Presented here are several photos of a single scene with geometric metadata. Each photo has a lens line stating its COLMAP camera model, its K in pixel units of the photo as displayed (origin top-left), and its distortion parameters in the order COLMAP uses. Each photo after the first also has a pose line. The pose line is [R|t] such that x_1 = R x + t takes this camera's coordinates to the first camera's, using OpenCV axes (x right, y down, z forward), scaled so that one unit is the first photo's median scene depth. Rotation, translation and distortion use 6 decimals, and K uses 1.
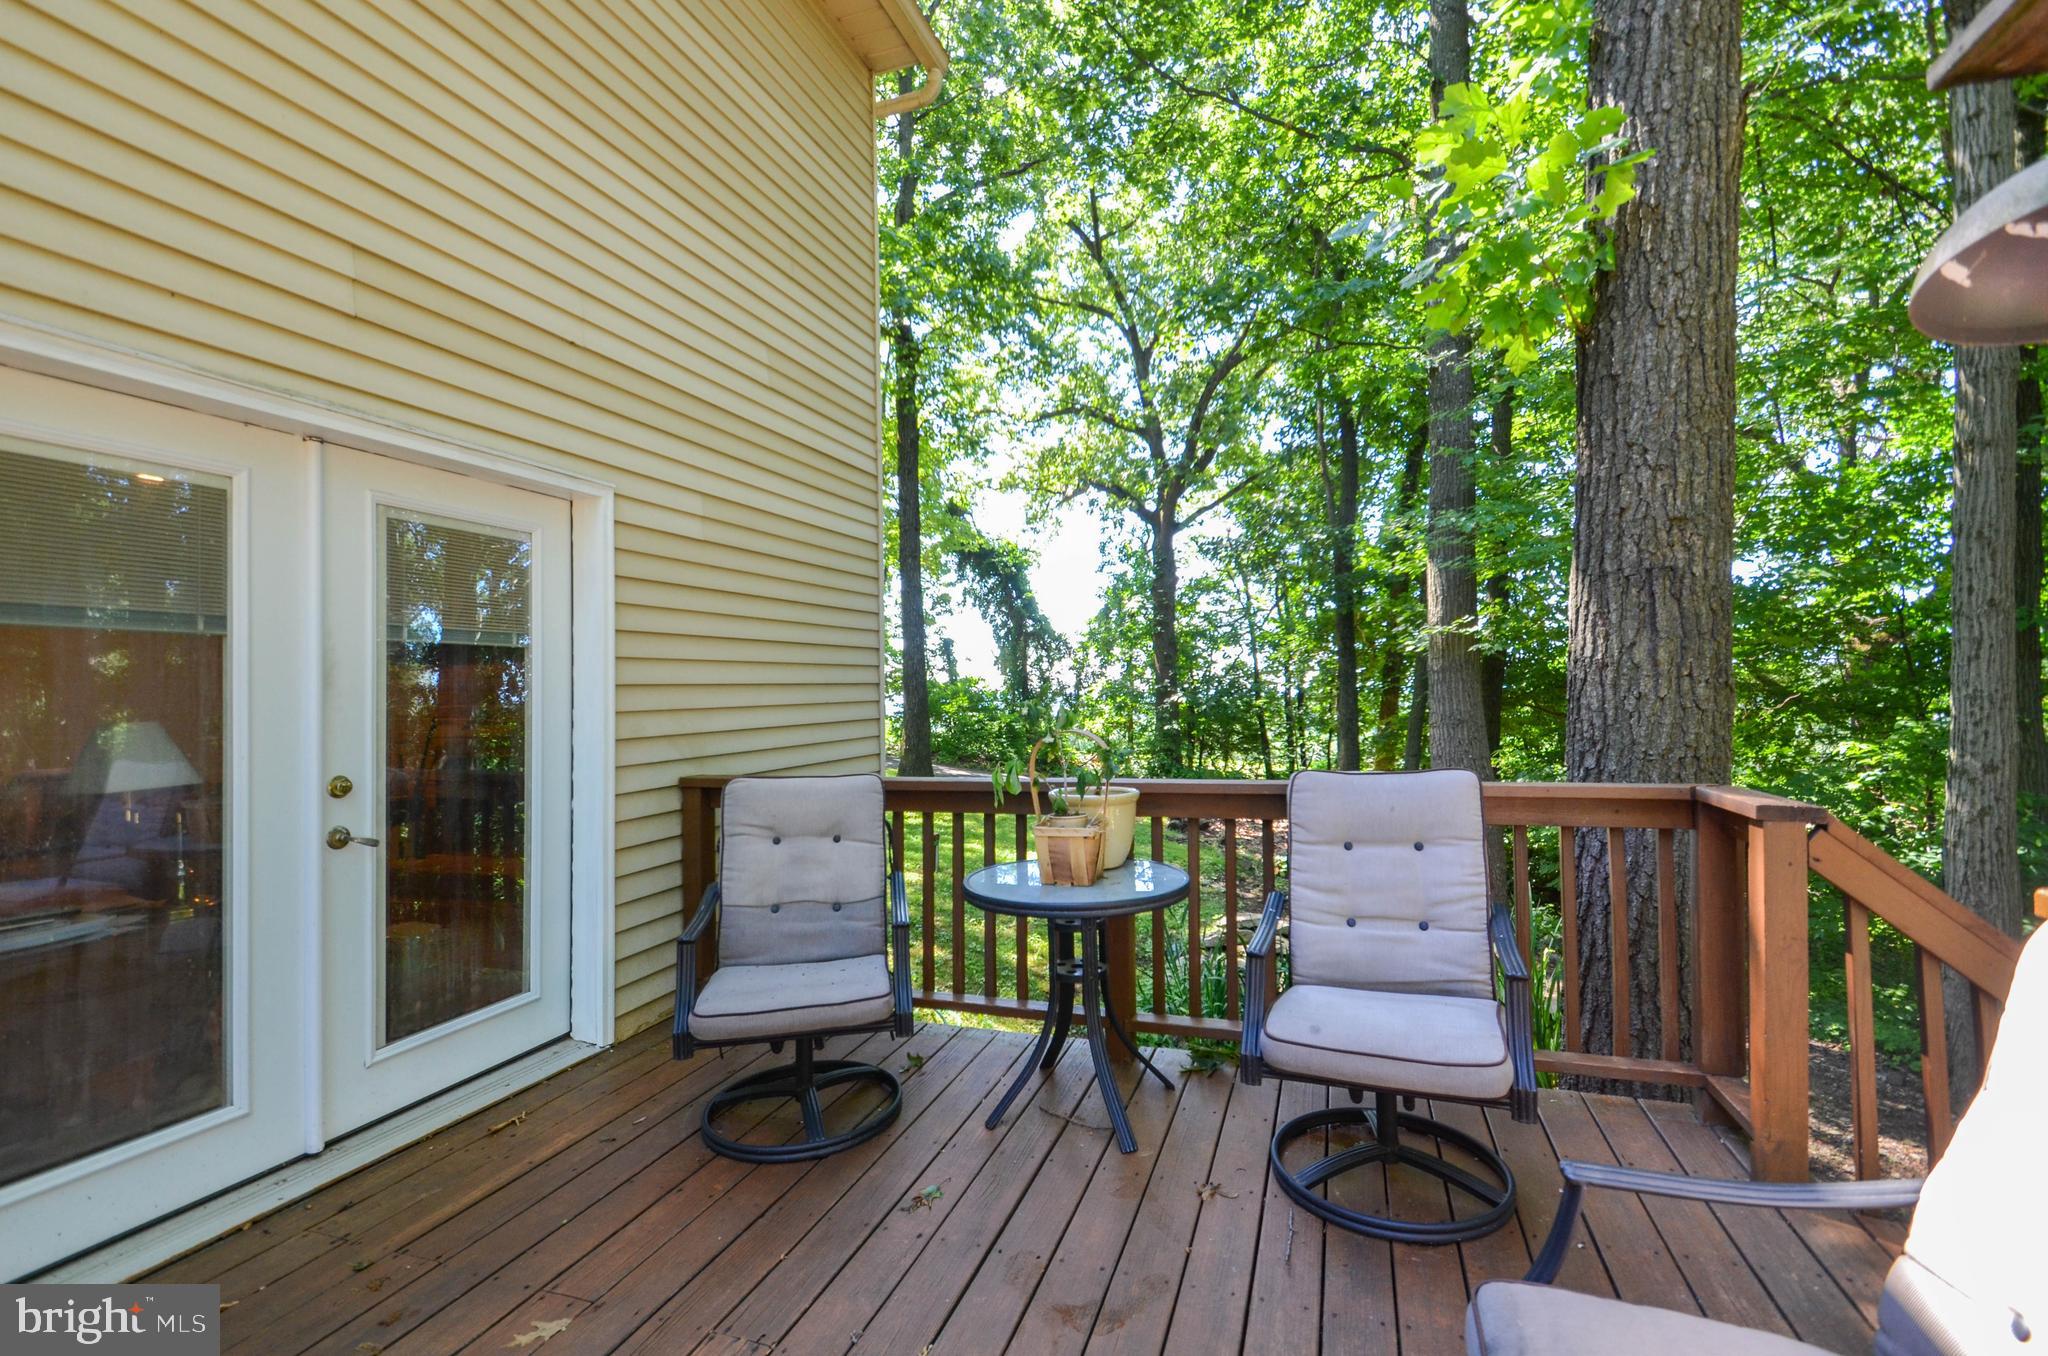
lens RADIAL K [[932.4, 0, 1007.9], [0, 932.4, 664.8], [0, 0, 1]] dist [0.028869, -0.018463]
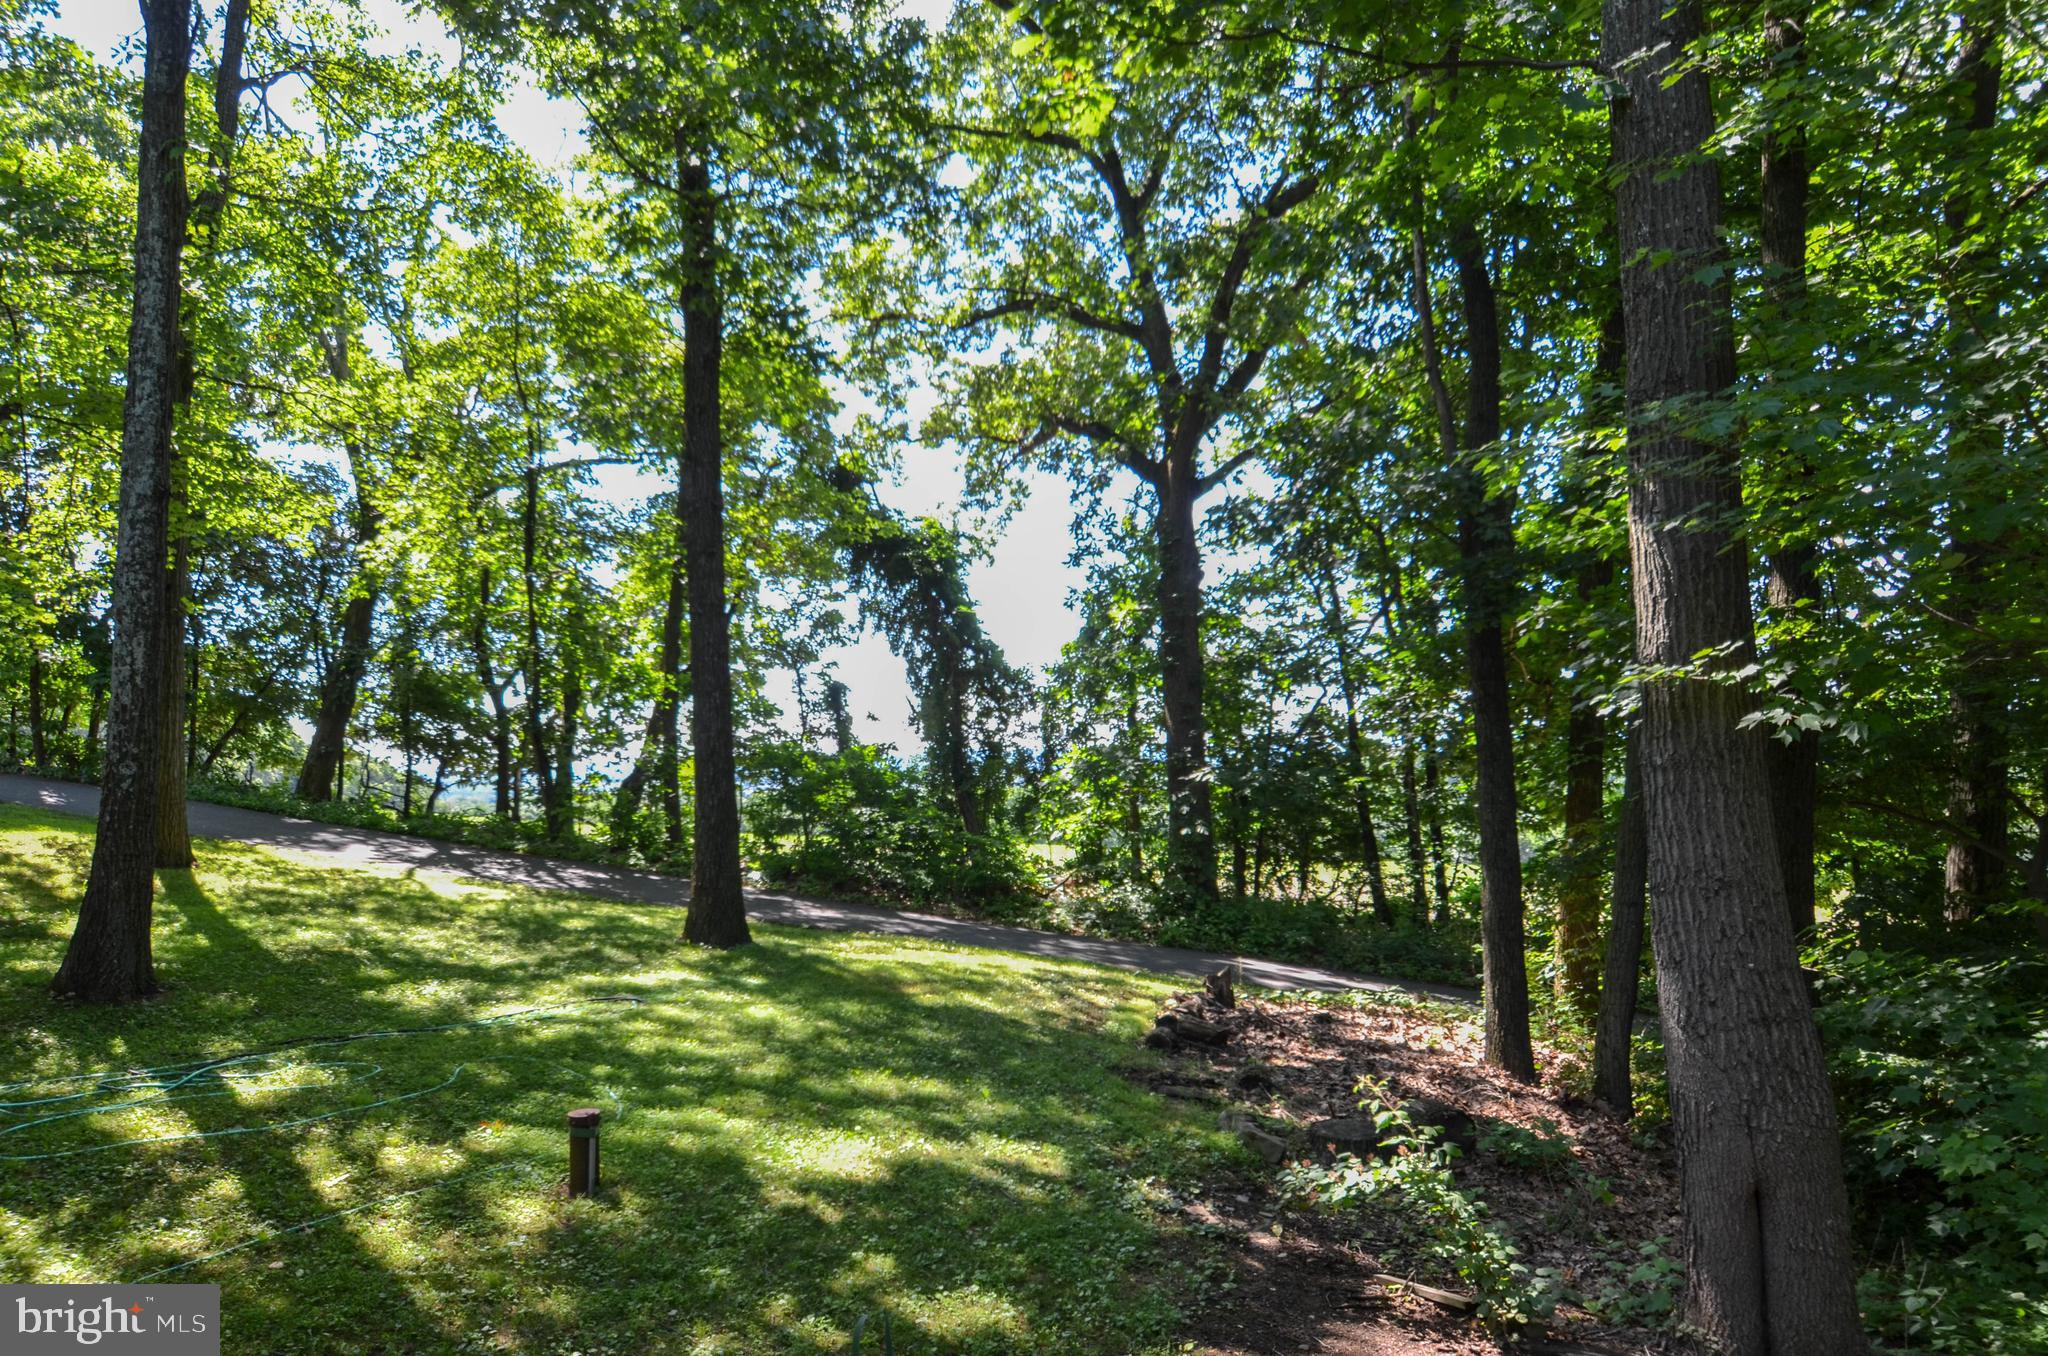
lens RADIAL K [[1079.1, 0, 1023.7], [0, 1079.1, 647.0], [0, 0, 1]] dist [0.000165, -0.000126]
pose [[0.991412, -0.028542, -0.127620, 0.151279], [0.024901, 0.999239, -0.030034, -0.027600], [0.128380, 0.026599, 0.991368, 0.304806]]
